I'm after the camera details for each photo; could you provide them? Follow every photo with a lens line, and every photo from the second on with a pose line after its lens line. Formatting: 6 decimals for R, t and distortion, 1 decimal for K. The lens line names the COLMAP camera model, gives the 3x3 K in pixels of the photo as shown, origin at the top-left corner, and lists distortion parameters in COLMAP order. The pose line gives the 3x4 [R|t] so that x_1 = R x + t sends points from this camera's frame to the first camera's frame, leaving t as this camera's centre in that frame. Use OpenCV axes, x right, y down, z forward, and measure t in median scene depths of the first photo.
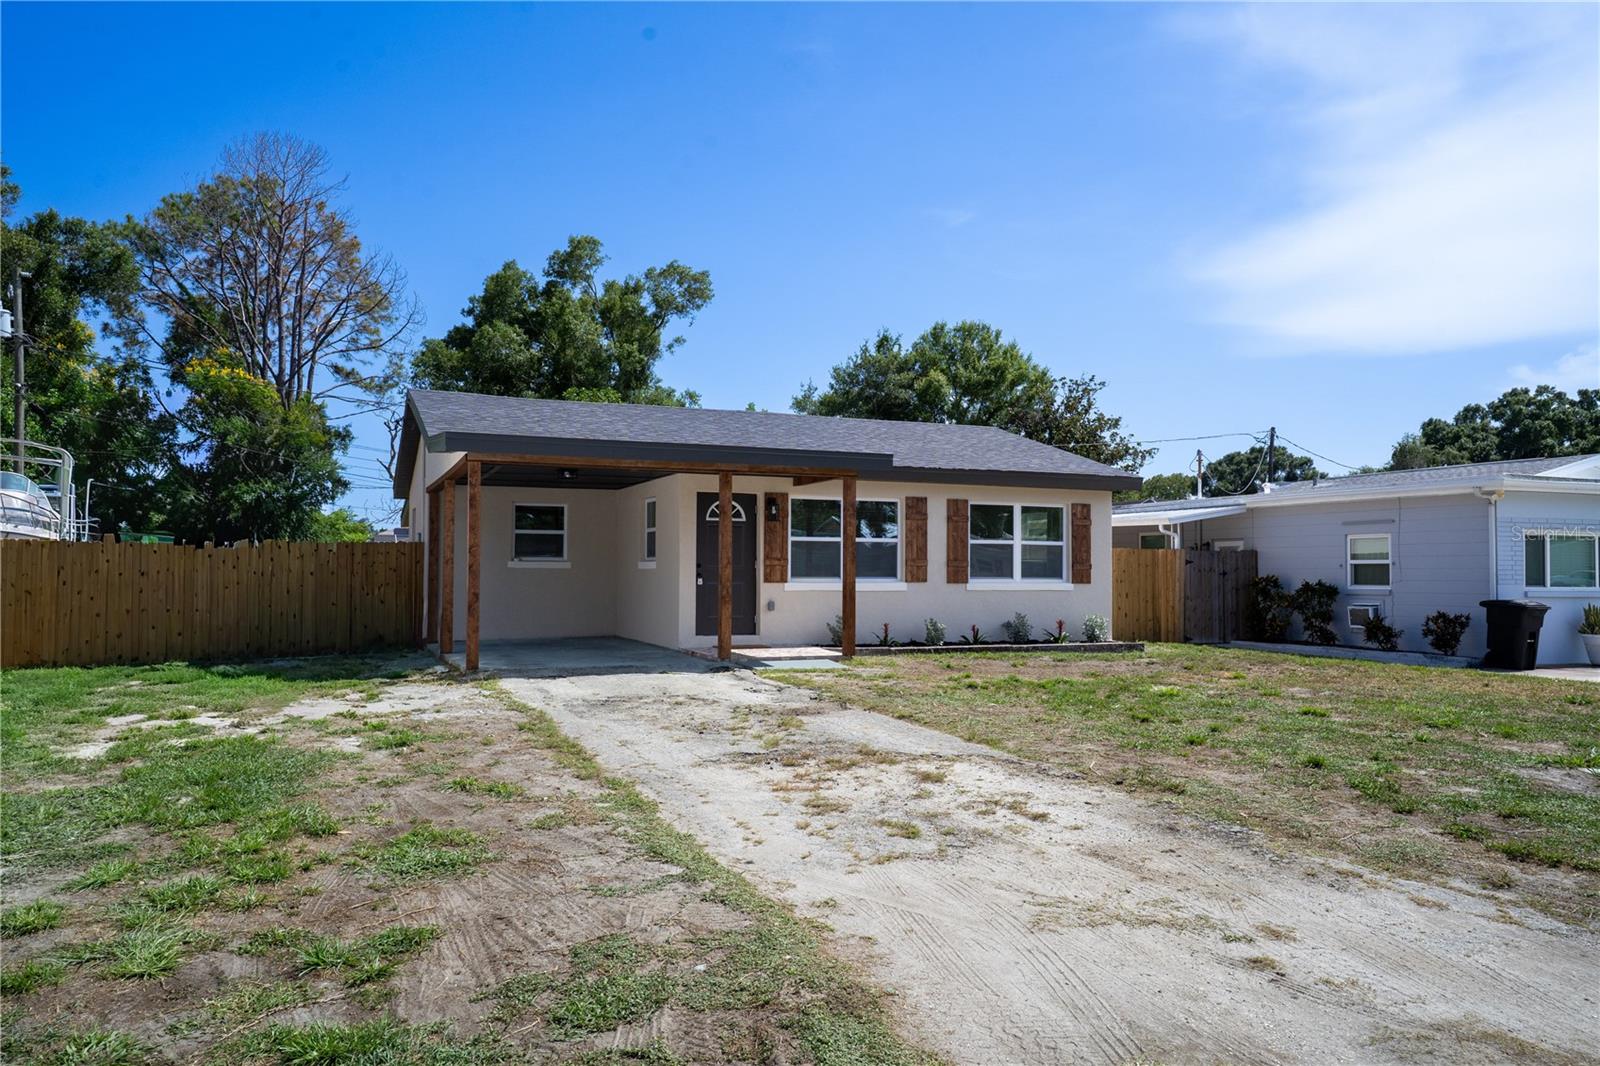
lens RADIAL K [[1171.5, 0, 800.0], [0, 1171.5, 533.0], [0, 0, 1]] dist [0.031850, 0.000557]
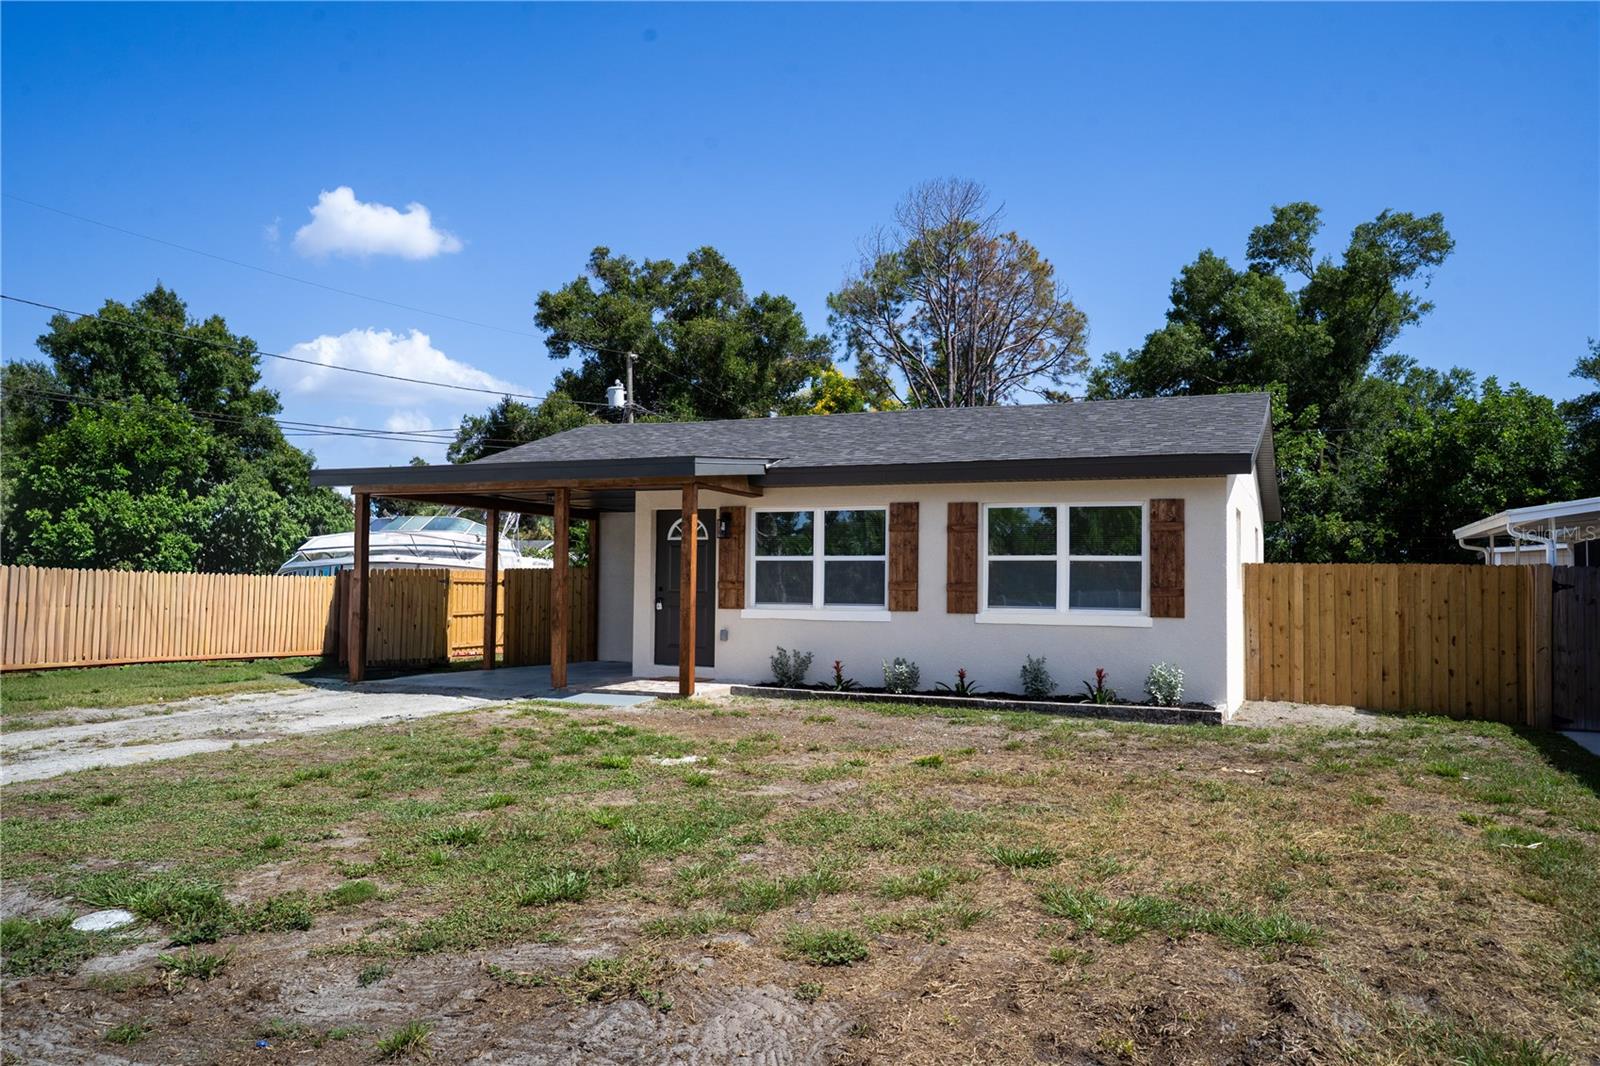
lens RADIAL K [[1260.8, 0, 800.0], [0, 1260.8, 533.0], [0, 0, 1]] dist [0.004000, 0.001498]
pose [[0.680649, -0.032263, -0.731899, 0.658533], [0.015203, 0.999437, -0.029918, 0.013637], [0.732452, 0.009236, 0.680756, 0.367464]]
